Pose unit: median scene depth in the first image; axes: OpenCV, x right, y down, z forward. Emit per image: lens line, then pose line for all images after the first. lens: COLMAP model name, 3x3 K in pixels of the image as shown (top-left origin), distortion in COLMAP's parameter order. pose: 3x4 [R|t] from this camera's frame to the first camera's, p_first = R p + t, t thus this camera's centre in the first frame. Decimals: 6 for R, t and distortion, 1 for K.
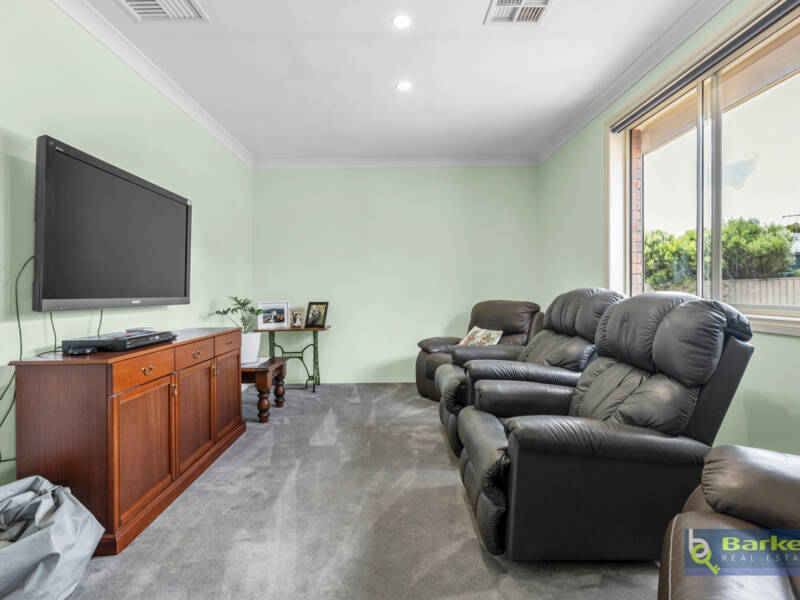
lens RADIAL K [[415.5, 0, 399.6], [0, 415.5, 292.4], [0, 0, 1]] dist [0.001398, 0.000400]
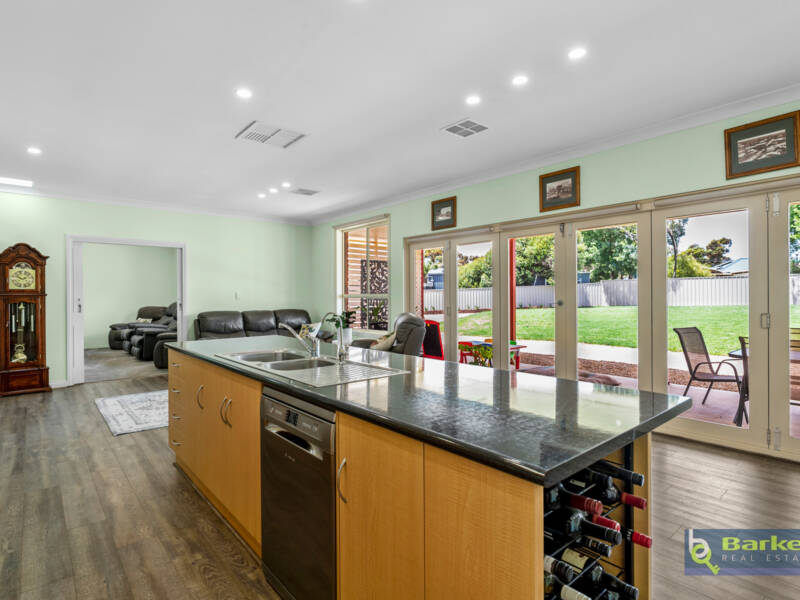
lens RADIAL K [[441.0, 0, 400.0], [0, 441.0, 300.0], [0, 0, 1]] dist [-0.003820, -0.000677]
pose [[0.768325, -0.006883, 0.640023, -0.264387], [0.009005, 0.999959, -0.000056, -0.001100], [-0.639997, 0.005807, 0.768356, -1.771597]]
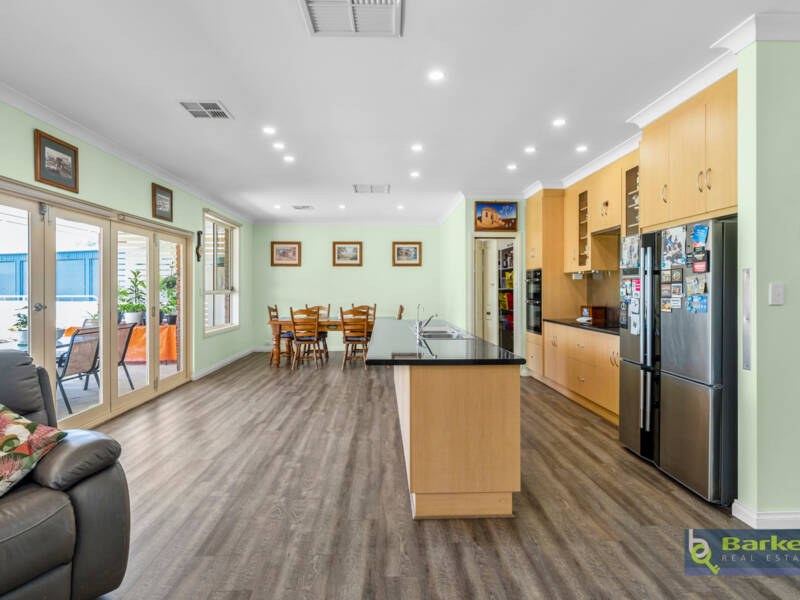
lens RADIAL K [[415.5, 0, 399.6], [0, 415.5, 292.4], [0, 0, 1]] dist [0.001398, 0.000400]
pose [[-0.999382, 0.003020, -0.035013, 0.087959], [0.002559, 0.999910, 0.013202, -0.026566], [0.035050, 0.013104, -0.999300, -0.408932]]
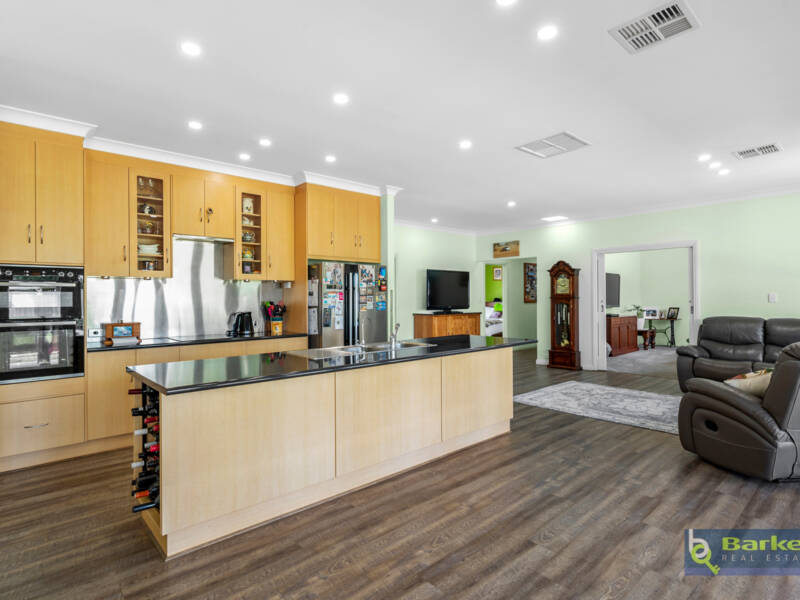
lens RADIAL K [[433.0, 0, 389.1], [0, 433.0, 300.3], [0, 0, 1]] dist [-0.001656, -0.000451]
pose [[0.653235, 0.001250, -0.757154, 0.595371], [-0.000168, 0.999999, 0.001506, -0.019465], [0.757155, -0.000856, 0.653234, -1.758875]]
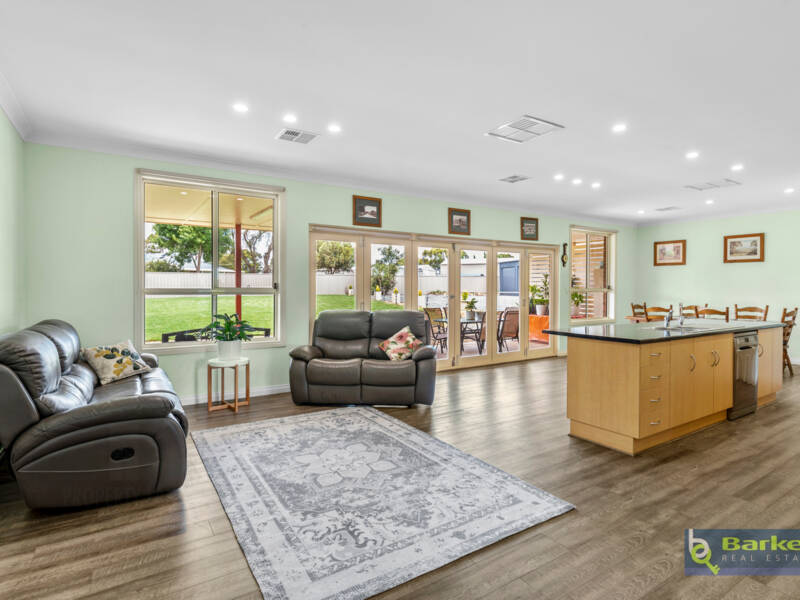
lens RADIAL K [[432.5, 0, 400.0], [0, 432.5, 300.0], [0, 0, 1]] dist [-0.002477, 0.000433]
pose [[-0.543165, -0.022819, 0.839316, -0.492840], [0.003513, 0.999560, 0.029448, -0.025306], [-0.839619, 0.018944, -0.542846, -0.185480]]
